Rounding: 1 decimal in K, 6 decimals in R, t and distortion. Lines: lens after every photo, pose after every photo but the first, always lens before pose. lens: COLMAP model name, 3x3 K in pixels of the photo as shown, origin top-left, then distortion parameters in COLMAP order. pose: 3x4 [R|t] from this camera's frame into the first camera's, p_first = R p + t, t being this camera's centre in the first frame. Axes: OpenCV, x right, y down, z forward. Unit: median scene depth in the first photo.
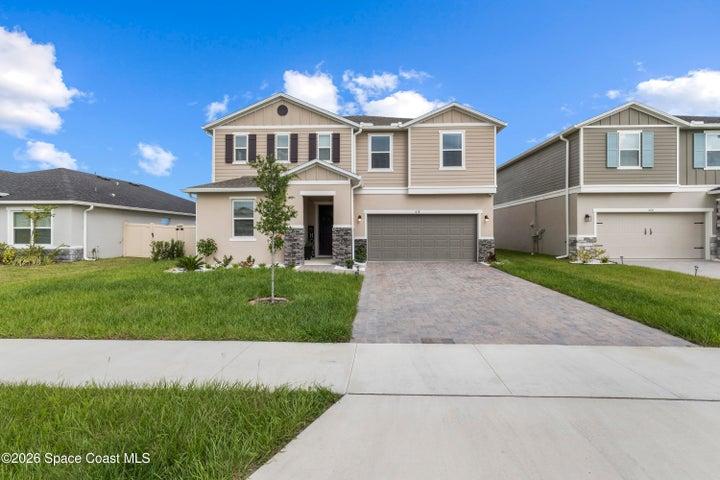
lens RADIAL K [[346.3, 0, 361.4], [0, 346.3, 224.2], [0, 0, 1]] dist [0.000847, 0.000214]
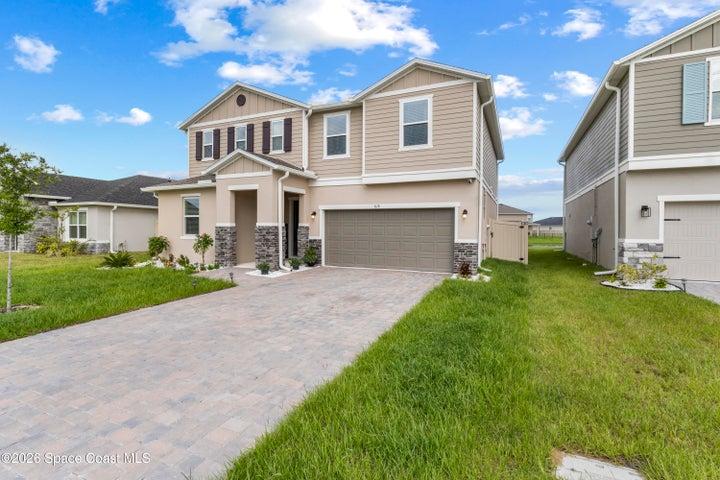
lens RADIAL K [[346.3, 0, 361.4], [0, 346.3, 224.2], [0, 0, 1]] dist [0.000847, 0.000214]
pose [[0.925526, 0.002109, -0.378678, 0.430973], [0.001528, 0.999956, 0.009303, -0.001908], [0.378680, -0.009189, 0.925482, 0.253385]]
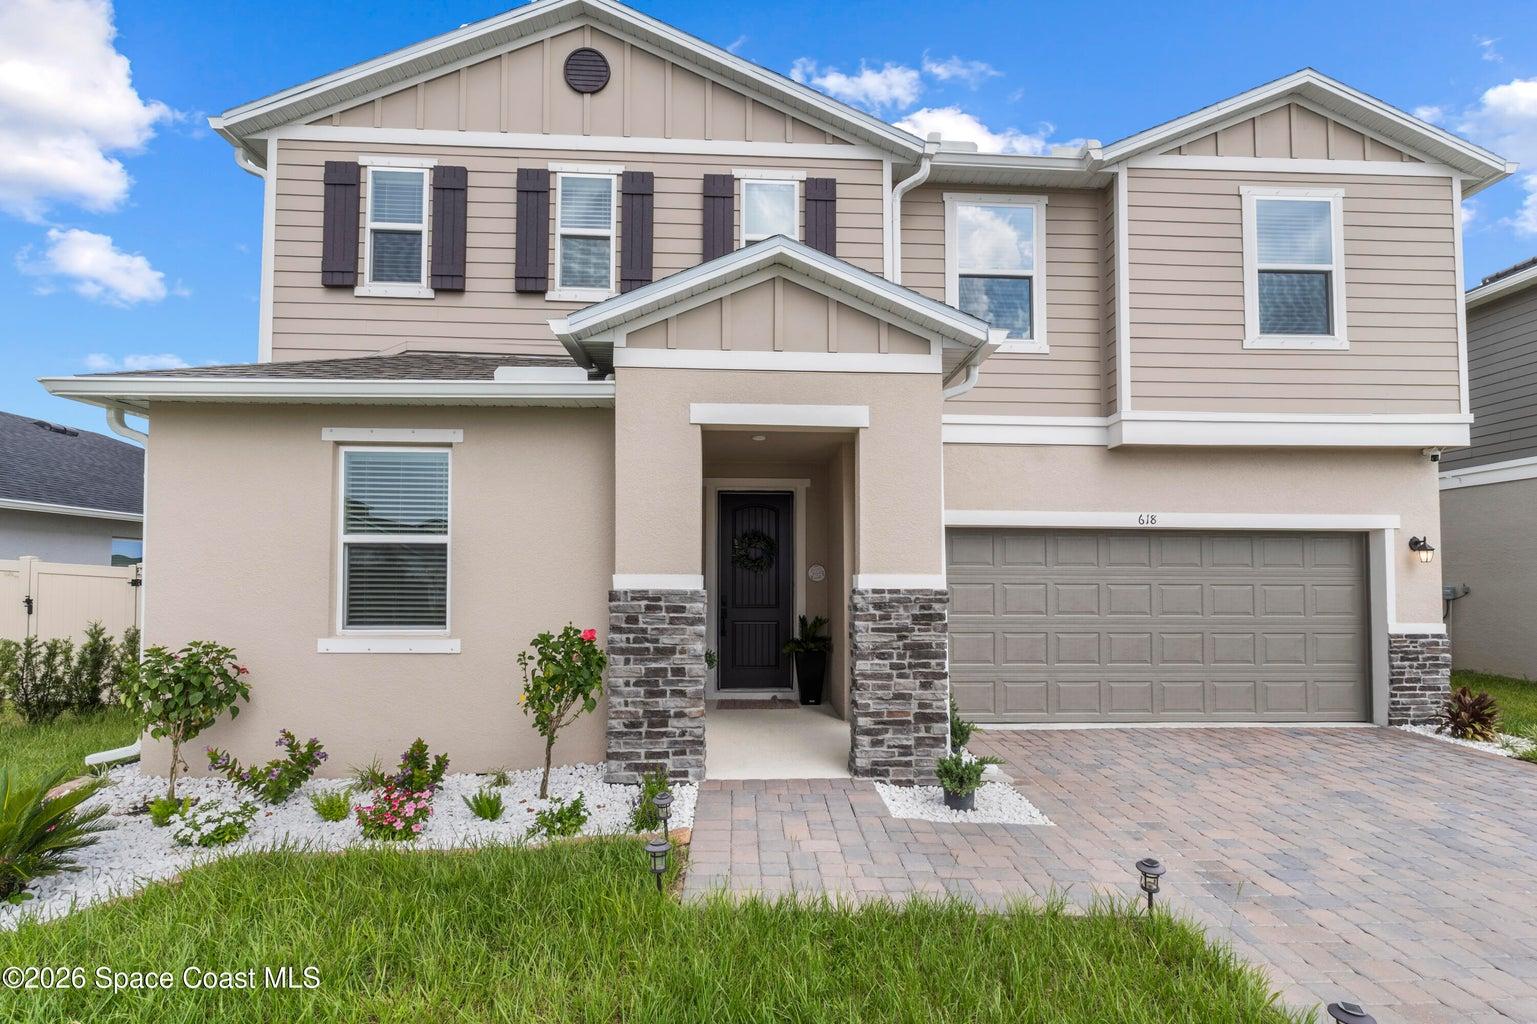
lens RADIAL K [[752.0, 0, 768.9], [0, 752.0, 546.0], [0, 0, 1]] dist [0.000406, 0.000148]
pose [[0.996171, 0.009051, 0.086953, -0.148374], [-0.007309, 0.999767, -0.020327, -0.004688], [-0.087117, 0.019614, 0.996005, 0.500040]]
